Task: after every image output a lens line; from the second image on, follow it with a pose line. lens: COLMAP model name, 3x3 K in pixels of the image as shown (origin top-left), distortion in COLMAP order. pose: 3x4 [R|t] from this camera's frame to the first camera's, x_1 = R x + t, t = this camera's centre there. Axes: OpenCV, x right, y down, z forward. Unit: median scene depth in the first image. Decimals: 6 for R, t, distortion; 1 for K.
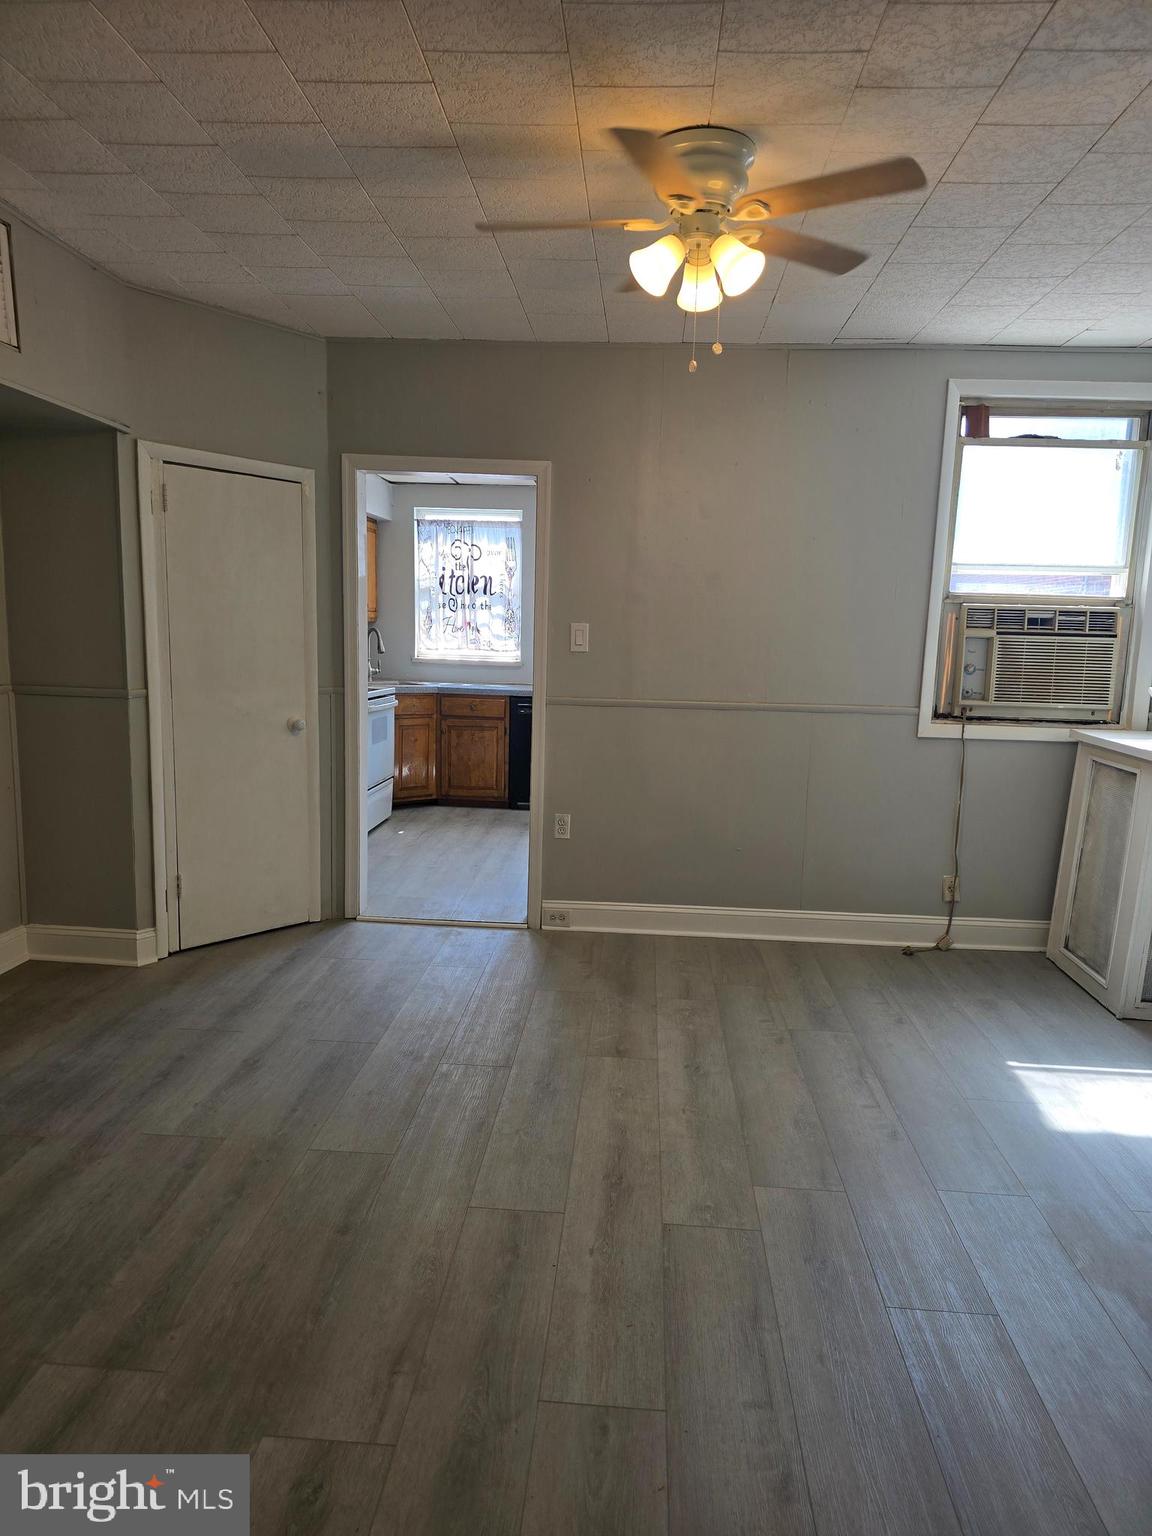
lens RADIAL K [[1020.3, 0, 578.1], [0, 1020.3, 770.2], [0, 0, 1]] dist [0.002417, 0.000314]
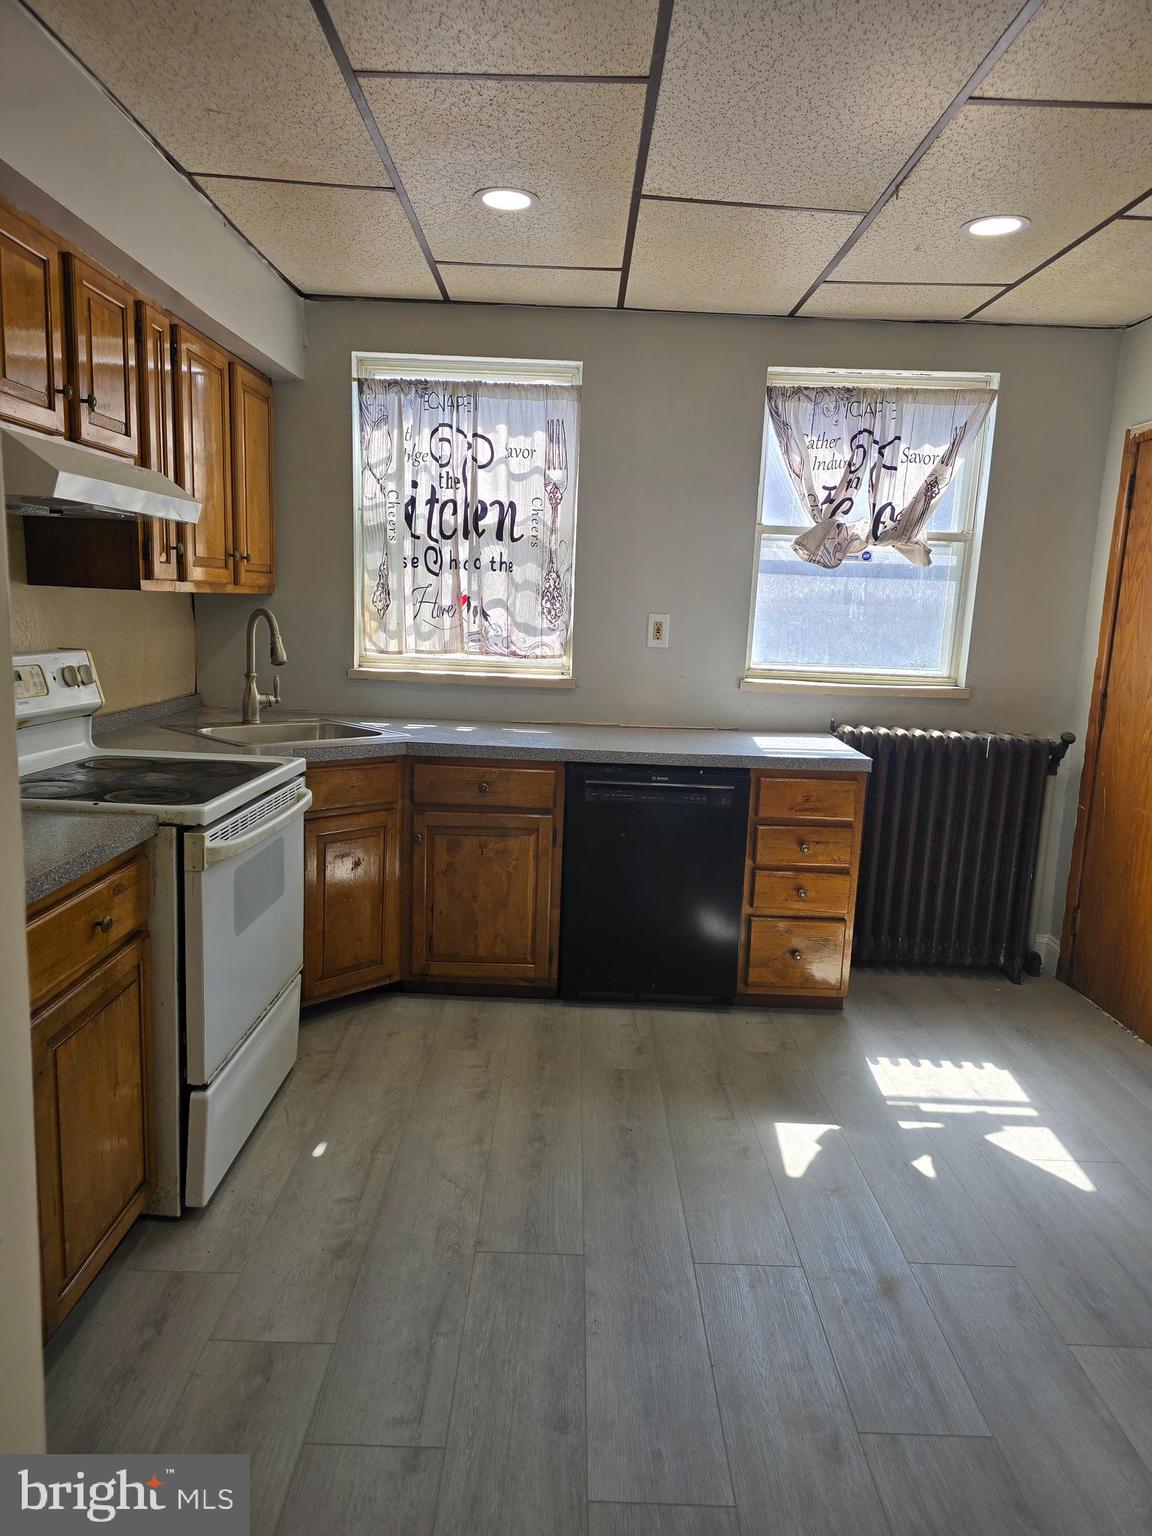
lens RADIAL K [[1020.3, 0, 573.4], [0, 1020.3, 770.9], [0, 0, 1]] dist [0.002417, 0.000314]
pose [[0.998763, 0.001752, 0.049695, -0.080736], [-0.003101, 0.999628, 0.027079, -0.076126], [-0.049629, -0.027200, 0.998397, 0.513984]]
